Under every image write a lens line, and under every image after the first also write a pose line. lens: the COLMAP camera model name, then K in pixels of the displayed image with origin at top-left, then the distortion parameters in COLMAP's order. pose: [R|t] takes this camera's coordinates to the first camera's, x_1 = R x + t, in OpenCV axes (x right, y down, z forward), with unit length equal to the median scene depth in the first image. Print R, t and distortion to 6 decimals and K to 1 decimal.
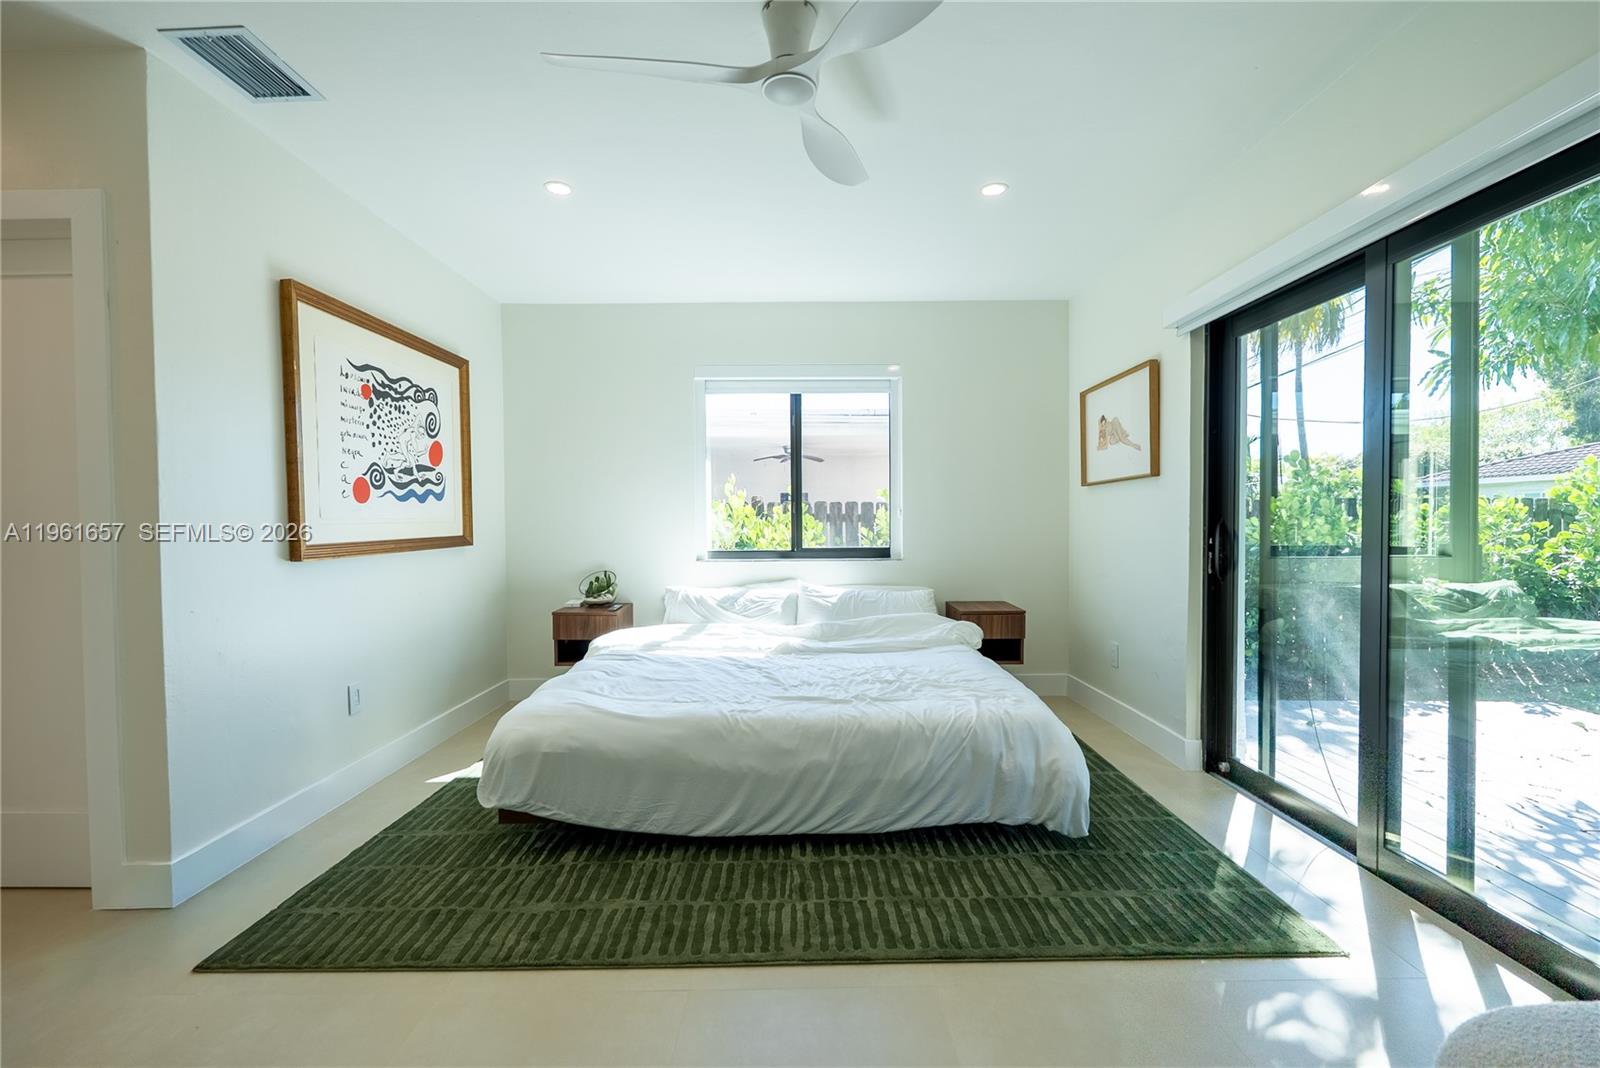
lens RADIAL K [[704.6, 0, 798.4], [0, 704.6, 536.0], [0, 0, 1]] dist [-0.006631, 0.001602]
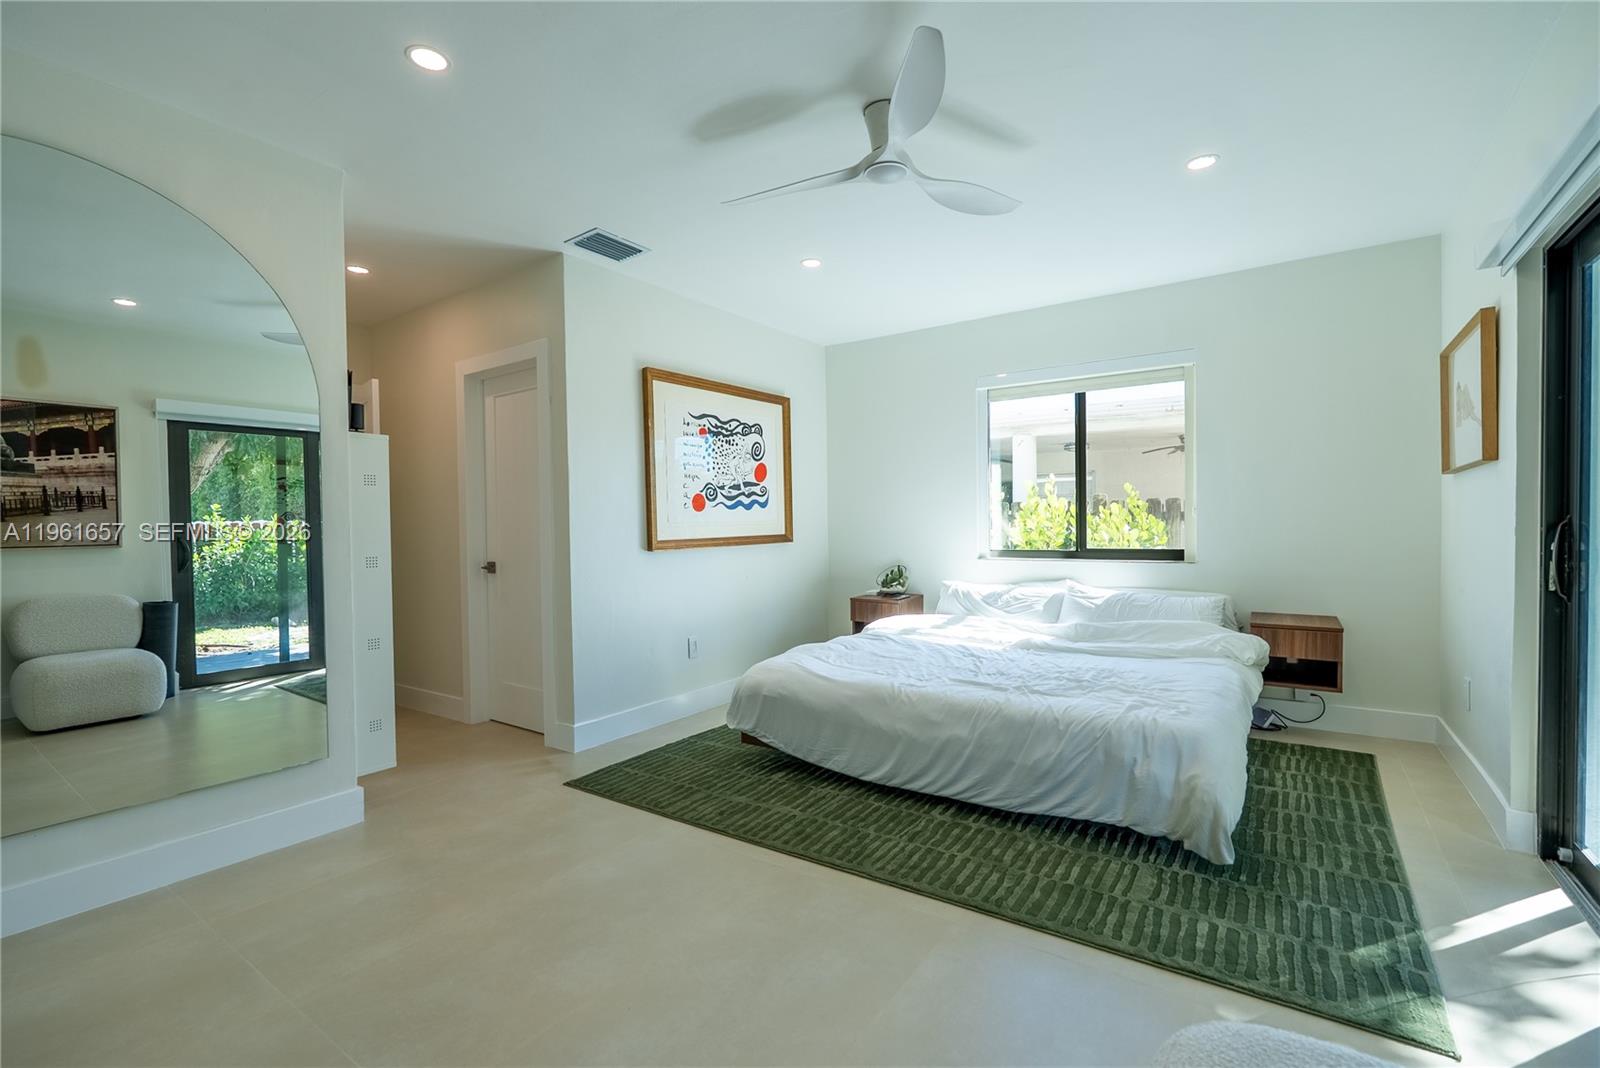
lens RADIAL K [[704.6, 0, 794.4], [0, 704.6, 533.8], [0, 0, 1]] dist [-0.006631, 0.001602]
pose [[0.818268, 0.004230, -0.574821, 0.454000], [-0.004390, 0.999990, 0.001109, -0.004825], [0.574820, 0.001616, 0.818278, -0.077349]]
